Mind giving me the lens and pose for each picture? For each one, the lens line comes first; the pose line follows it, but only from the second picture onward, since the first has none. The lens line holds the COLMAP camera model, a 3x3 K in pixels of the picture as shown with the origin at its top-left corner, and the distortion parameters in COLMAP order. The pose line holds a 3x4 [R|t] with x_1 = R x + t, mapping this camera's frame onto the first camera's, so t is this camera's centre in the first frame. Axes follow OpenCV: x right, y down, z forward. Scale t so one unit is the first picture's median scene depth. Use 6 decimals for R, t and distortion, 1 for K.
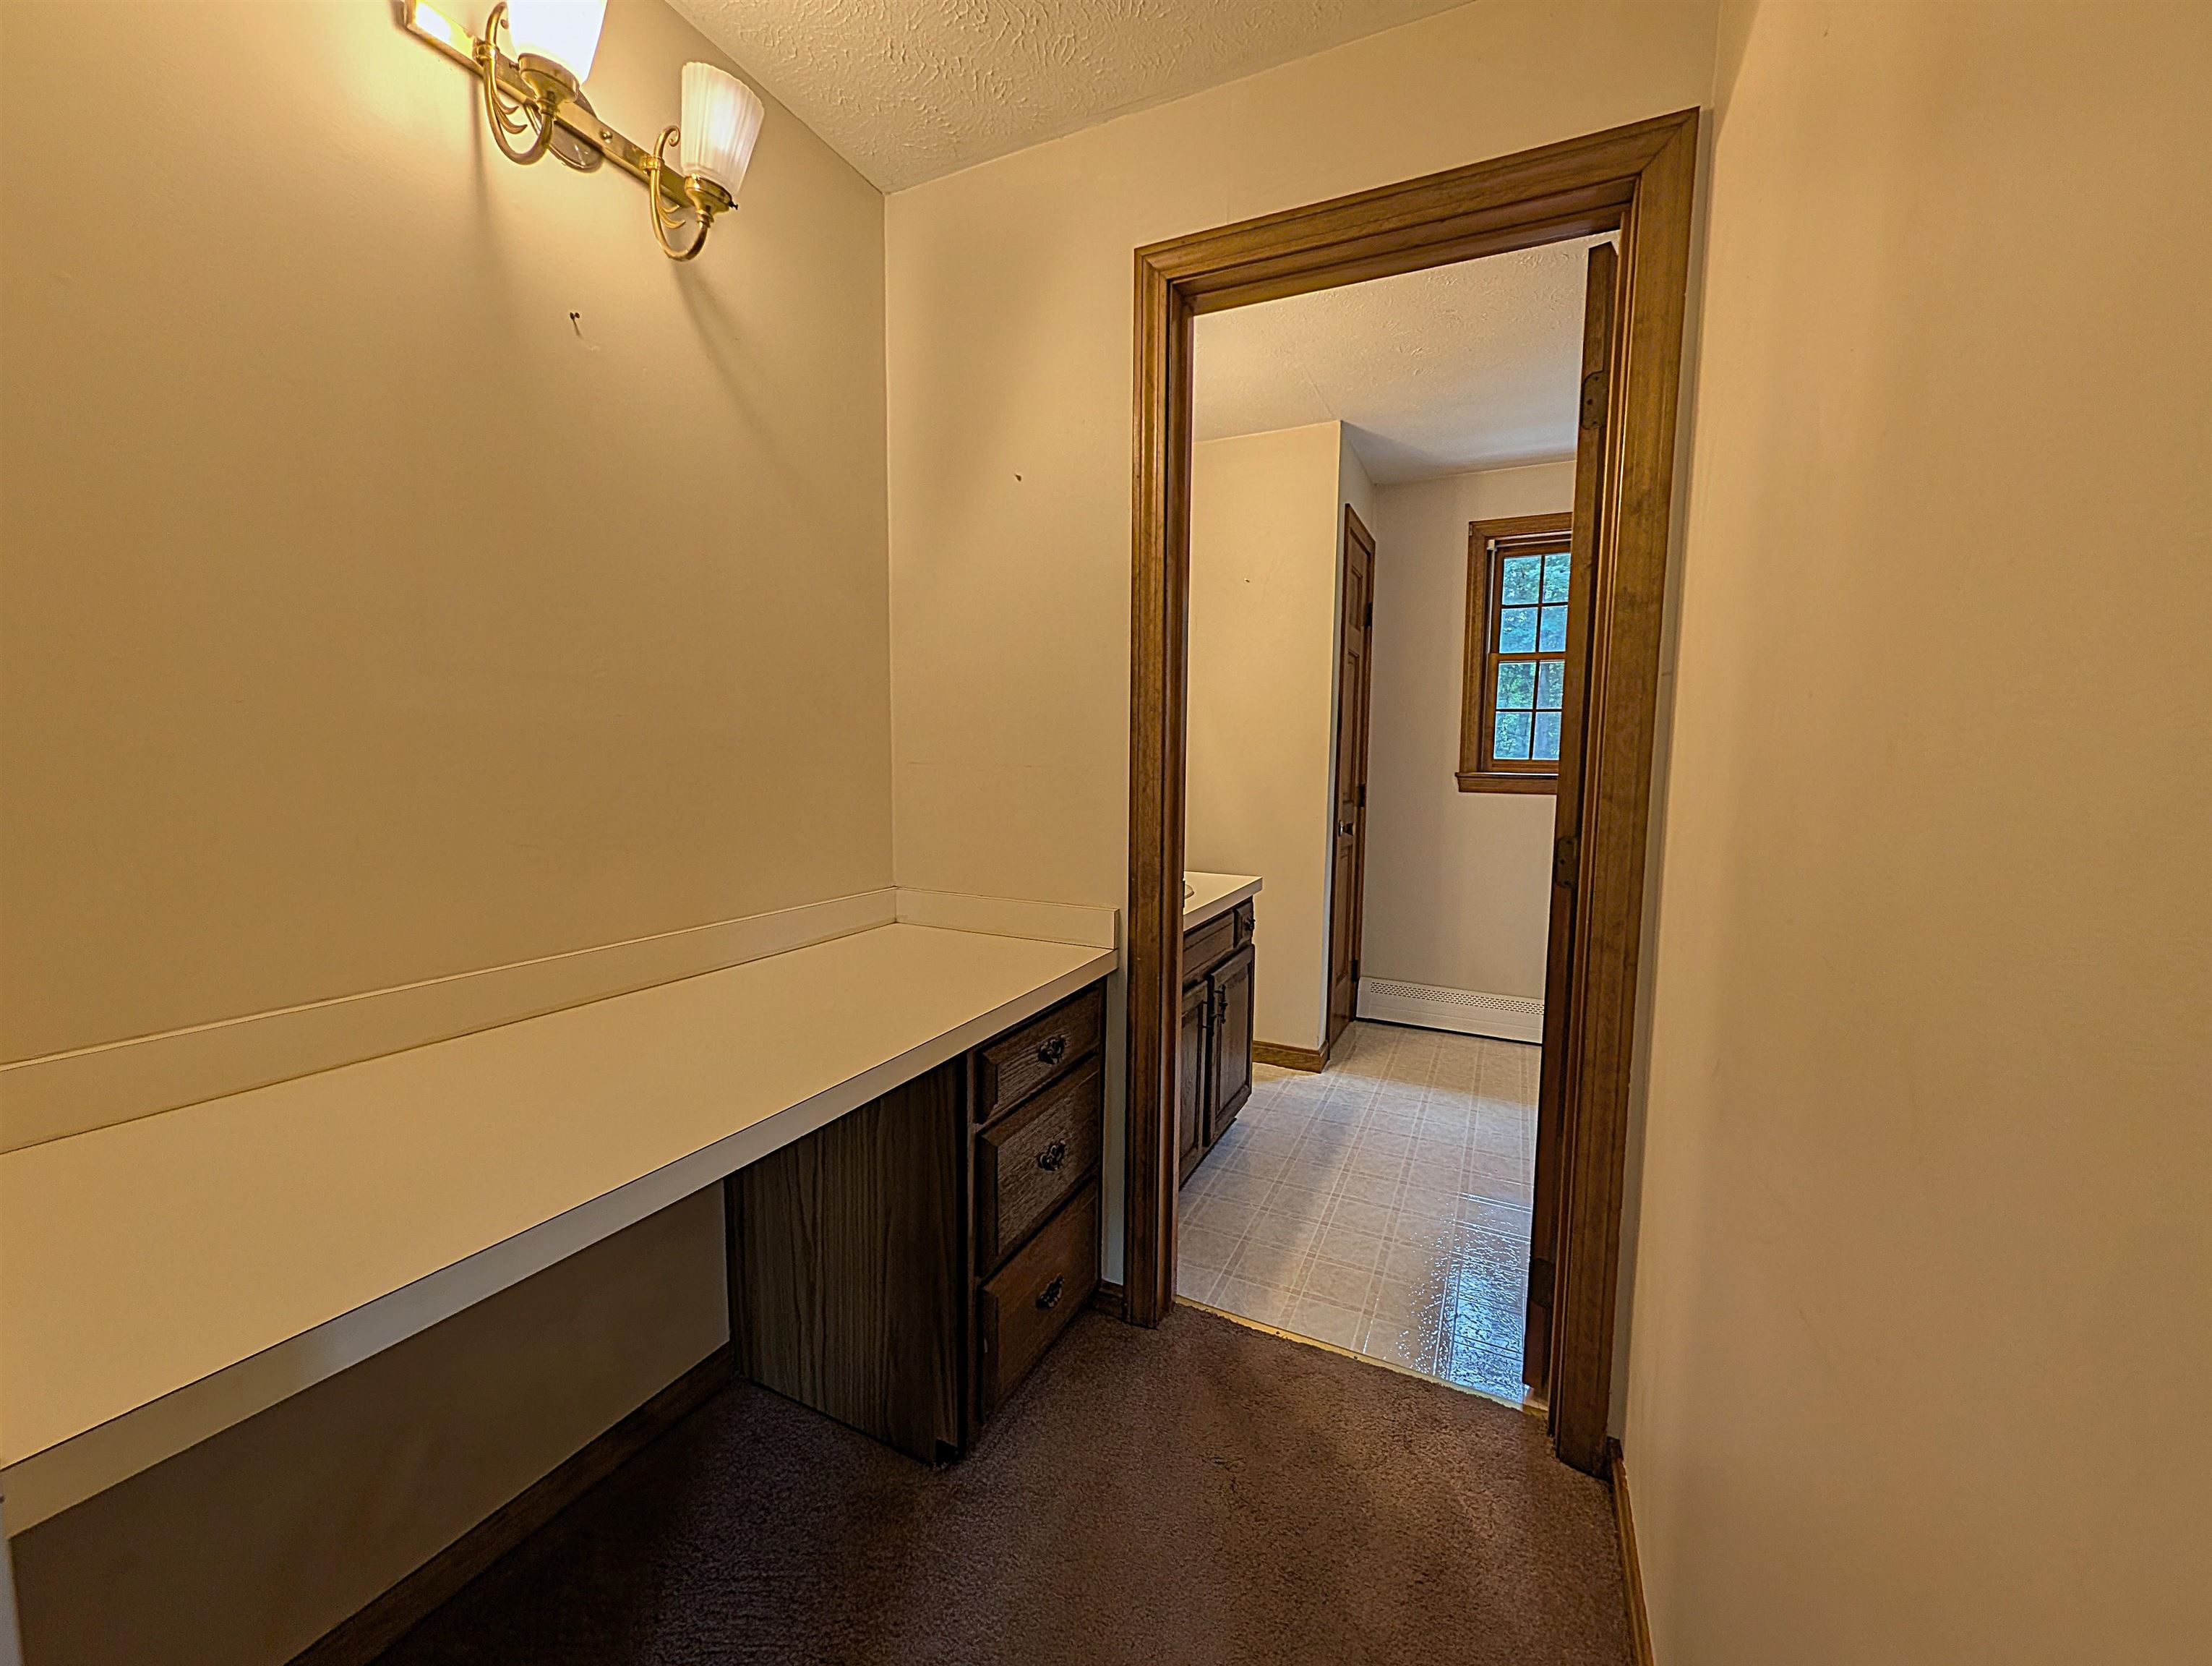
lens RADIAL K [[852.8, 0, 1115.7], [0, 852.8, 836.3], [0, 0, 1]] dist [-0.000892, -0.000121]
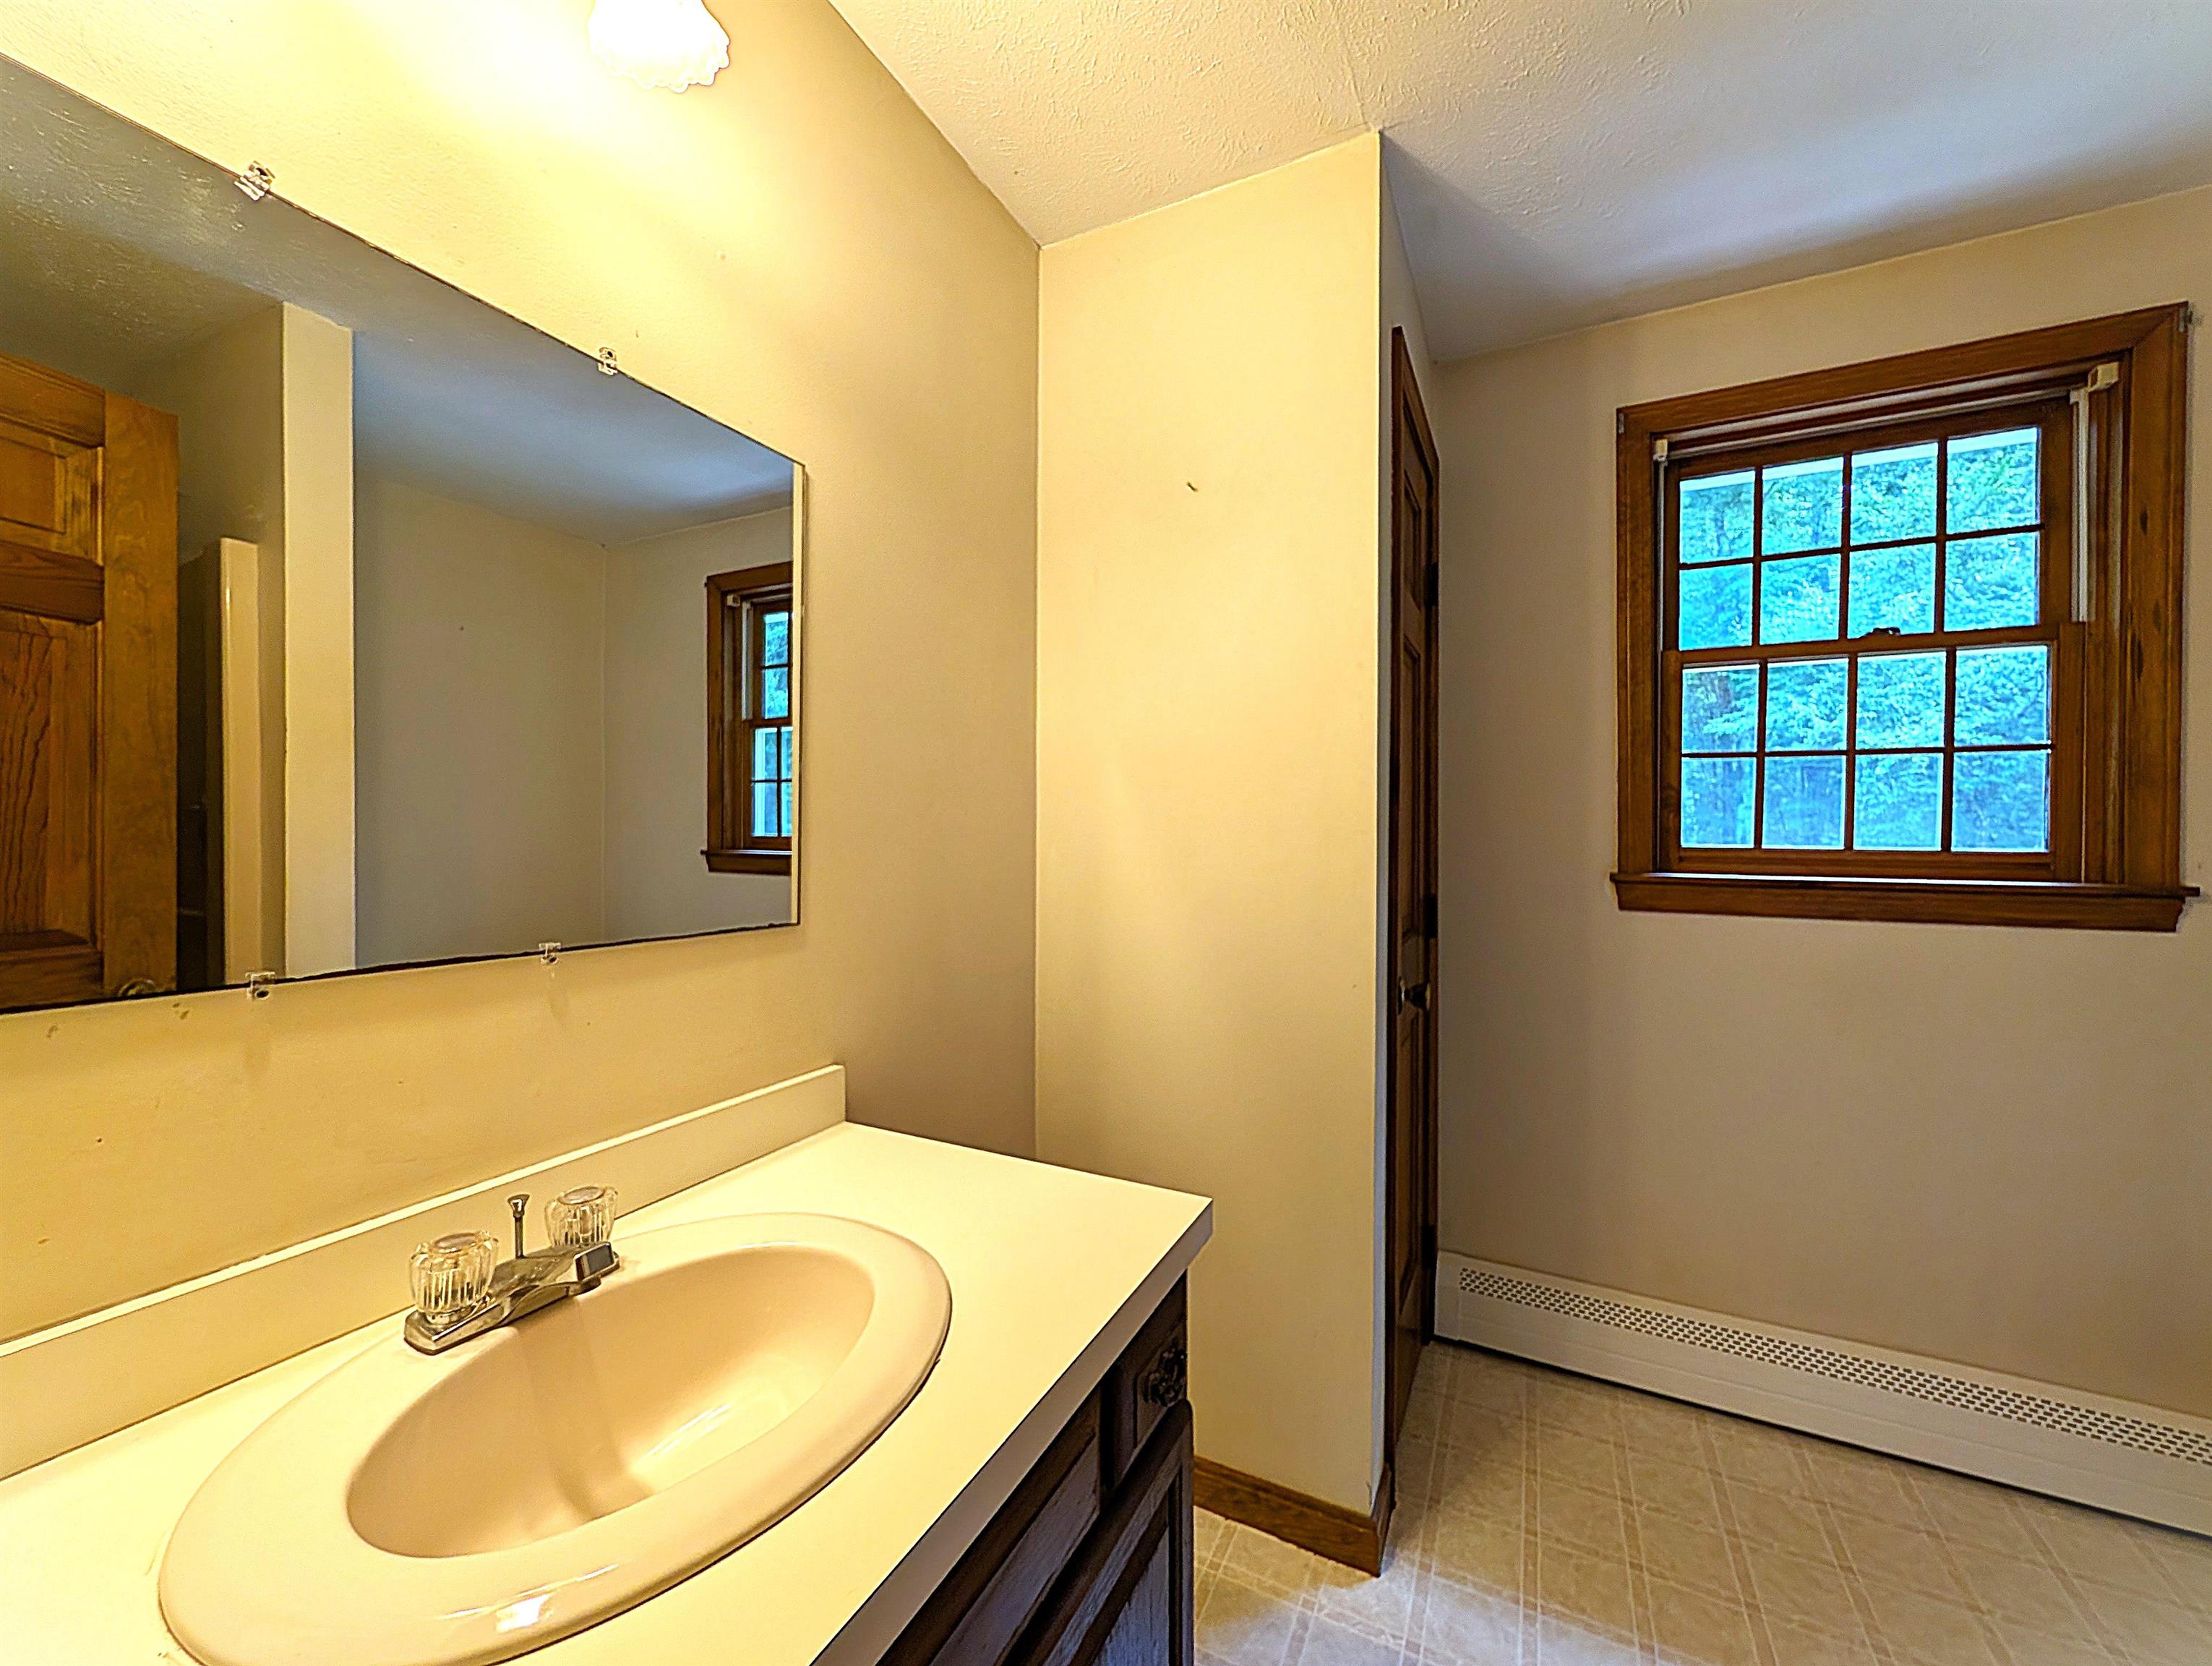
lens RADIAL K [[852.8, 0, 1115.7], [0, 852.8, 836.3], [0, 0, 1]] dist [-0.000892, -0.000121]
pose [[0.999606, -0.013610, -0.024530, 0.106483], [0.011778, 0.997237, -0.073347, -0.063564], [0.025461, 0.073029, 0.997005, 0.469660]]
